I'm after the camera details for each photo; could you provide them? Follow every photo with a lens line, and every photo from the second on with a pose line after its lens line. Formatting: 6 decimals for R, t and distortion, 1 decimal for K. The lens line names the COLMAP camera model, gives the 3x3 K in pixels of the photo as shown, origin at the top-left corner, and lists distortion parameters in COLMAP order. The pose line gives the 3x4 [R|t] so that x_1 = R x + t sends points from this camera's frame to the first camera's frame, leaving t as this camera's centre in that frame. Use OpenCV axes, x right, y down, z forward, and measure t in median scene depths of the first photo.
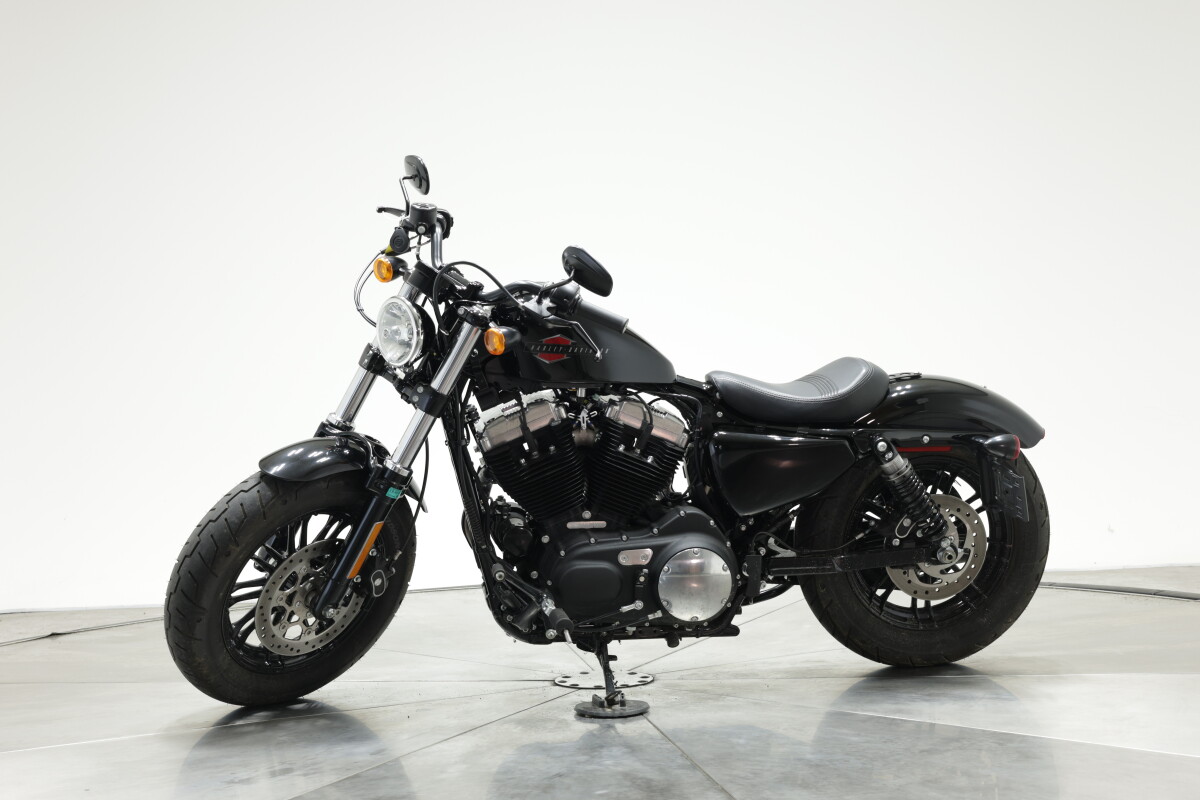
lens RADIAL K [[1631.4, 0, 600.0], [0, 1631.4, 400.0], [0, 0, 1]] dist [-0.012480, -0.024387]
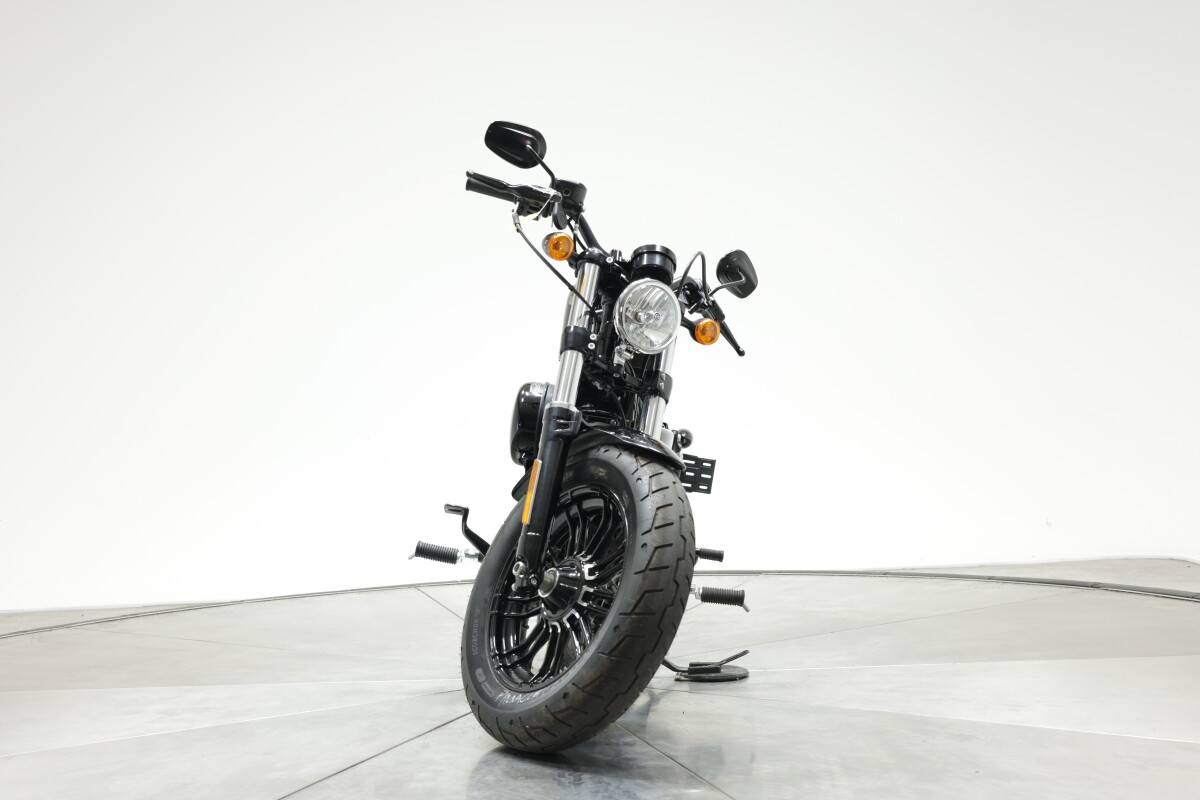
lens RADIAL K [[1631.4, 0, 600.0], [0, 1631.4, 400.0], [0, 0, 1]] dist [-0.012480, -0.024387]
pose [[0.215594, 0.021000, 0.976257, -1.025453], [0.025146, 0.999318, -0.027049, 0.031698], [-0.976159, 0.030380, 0.214919, 0.791769]]
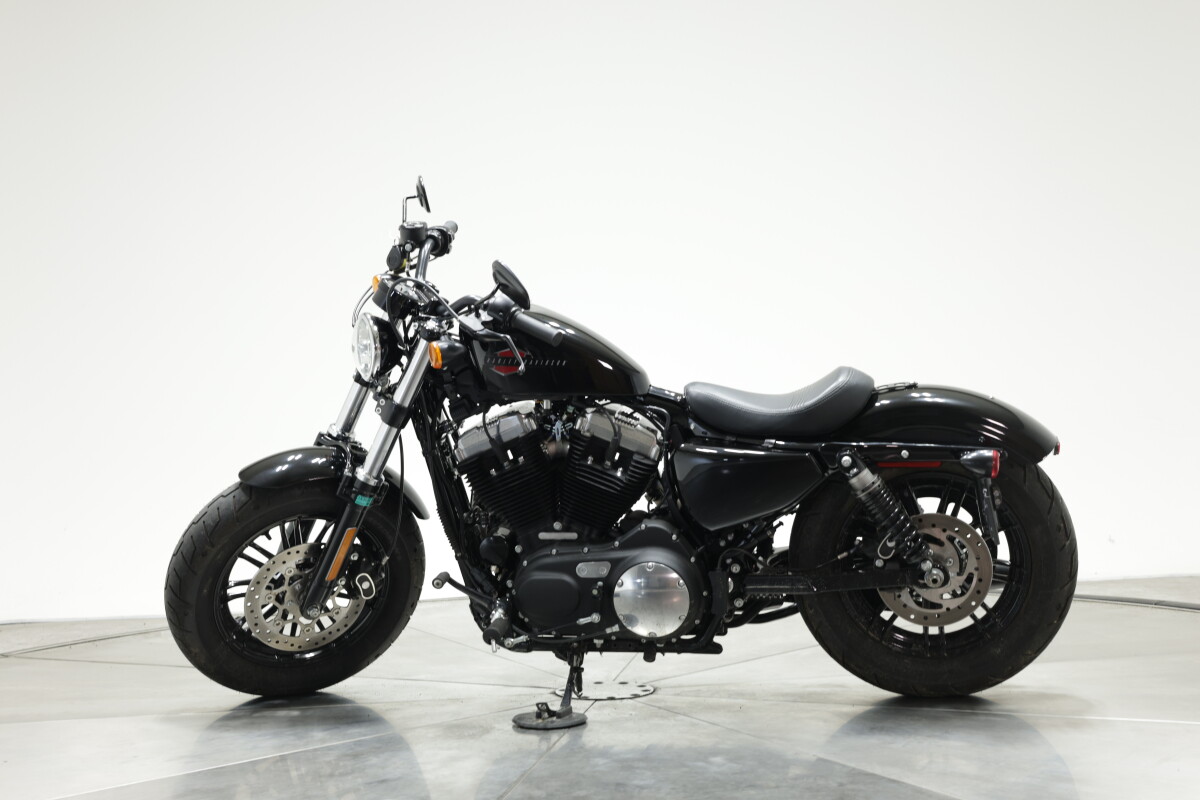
lens RADIAL K [[1631.4, 0, 600.0], [0, 1631.4, 400.0], [0, 0, 1]] dist [-0.012480, -0.024387]
pose [[0.942212, -0.001023, -0.335017, 0.353563], [0.001164, 0.999999, 0.000220, -0.007344], [0.335017, -0.000598, 0.942212, 0.062478]]
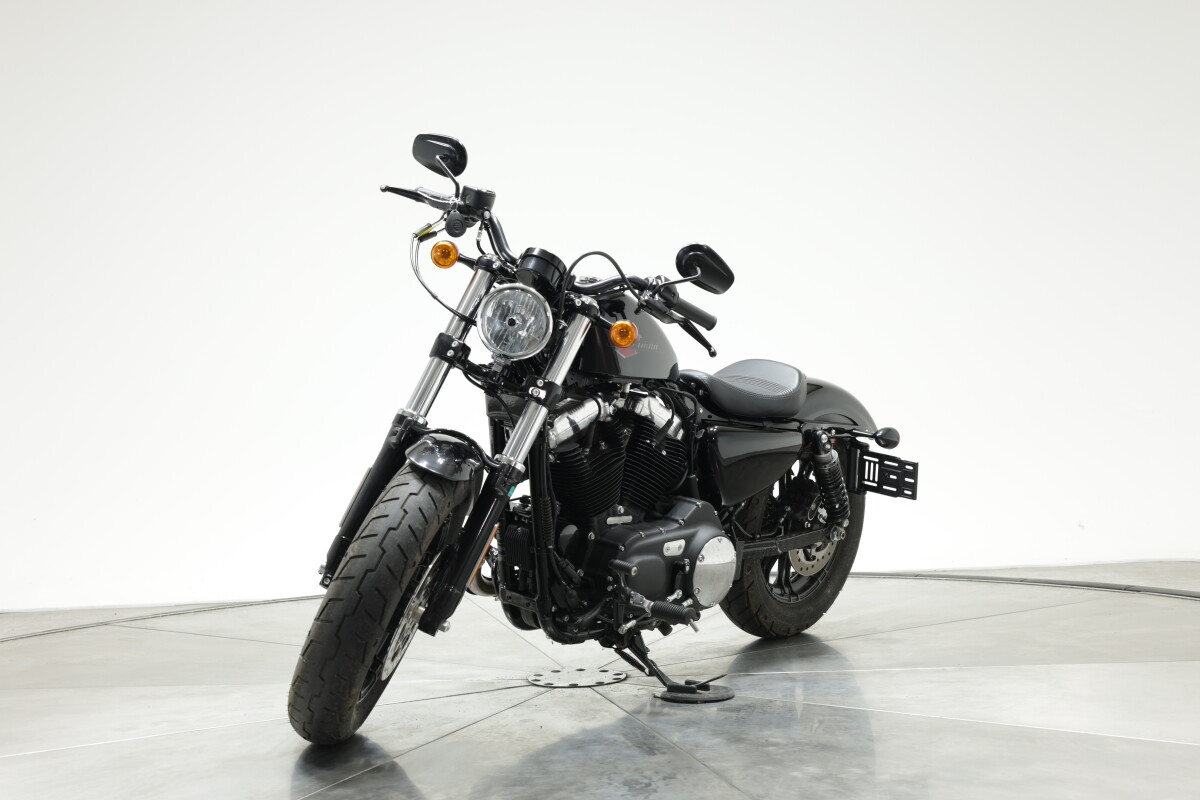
lens RADIAL K [[1631.4, 0, 600.0], [0, 1631.4, 400.0], [0, 0, 1]] dist [-0.012480, -0.024387]
pose [[0.766534, 0.004214, 0.642190, -0.665869], [0.005910, 0.999890, -0.013615, 0.016258], [-0.642177, 0.014232, 0.766424, 0.235452]]
